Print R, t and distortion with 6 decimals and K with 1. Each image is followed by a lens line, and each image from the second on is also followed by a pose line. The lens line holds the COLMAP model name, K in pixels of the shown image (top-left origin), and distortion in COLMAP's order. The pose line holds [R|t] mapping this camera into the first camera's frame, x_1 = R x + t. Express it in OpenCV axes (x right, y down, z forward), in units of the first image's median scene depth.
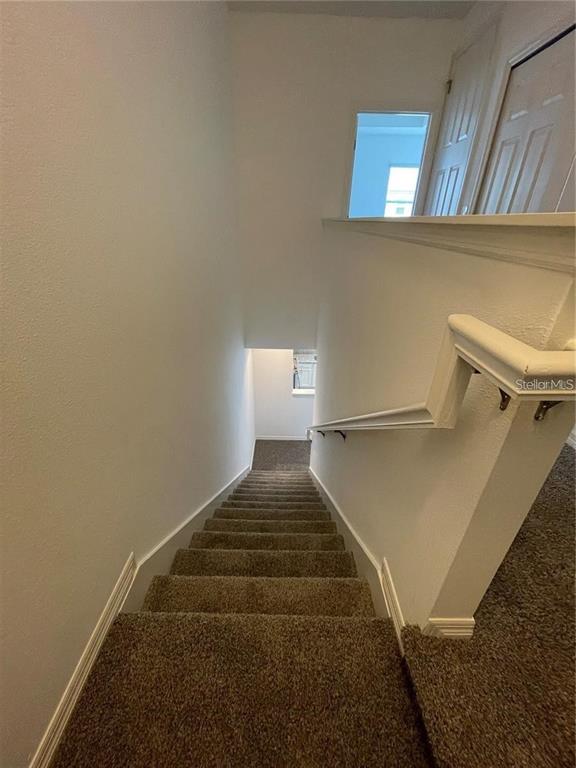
lens RADIAL K [[311.1, 0, 288.5], [0, 311.1, 382.1], [0, 0, 1]] dist [-0.000592, 0.000312]
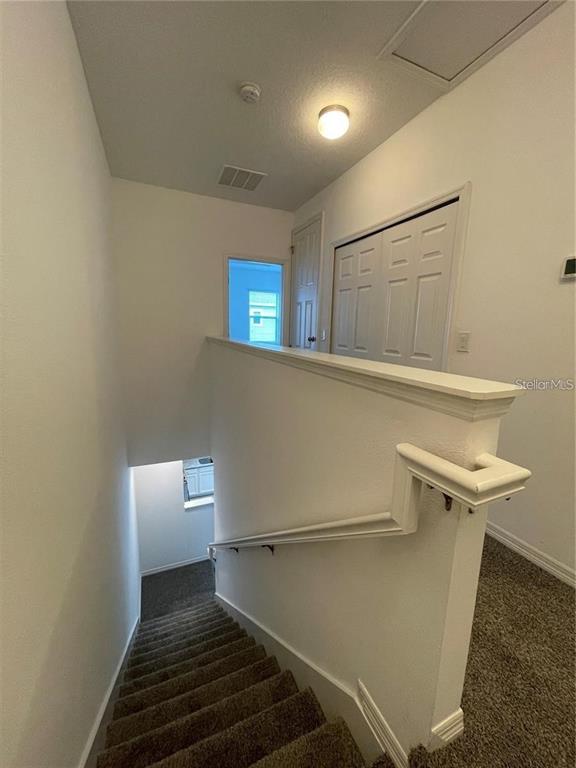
lens RADIAL K [[311.1, 0, 288.5], [0, 311.1, 382.1], [0, 0, 1]] dist [-0.000592, 0.000312]
pose [[0.913769, -0.070987, 0.399983, -0.125107], [0.185452, 0.948920, -0.255260, -0.061537], [-0.361432, 0.307427, 0.880259, -0.032902]]
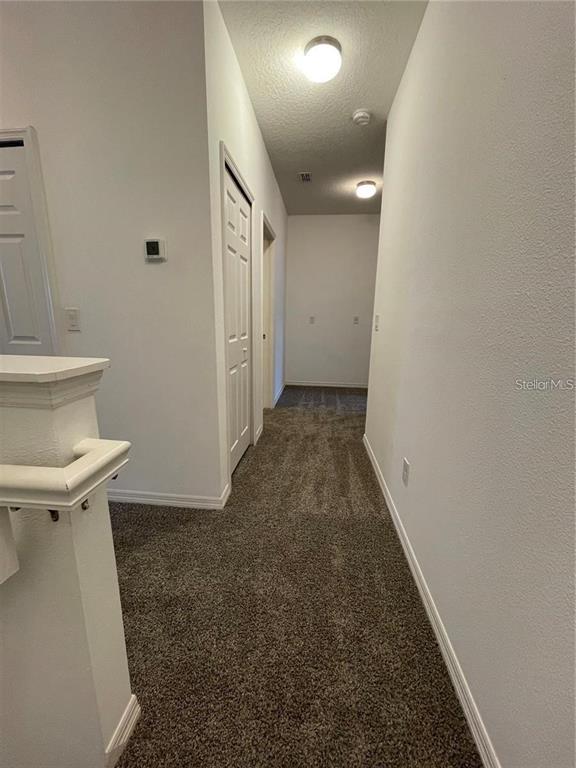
lens RADIAL K [[311.1, 0, 288.5], [0, 311.1, 382.1], [0, 0, 1]] dist [-0.000592, 0.000312]
pose [[0.096025, -0.228998, 0.968679, -0.054129], [0.449905, 0.878079, 0.162981, -0.041984], [-0.887899, 0.420163, 0.187345, -0.043185]]
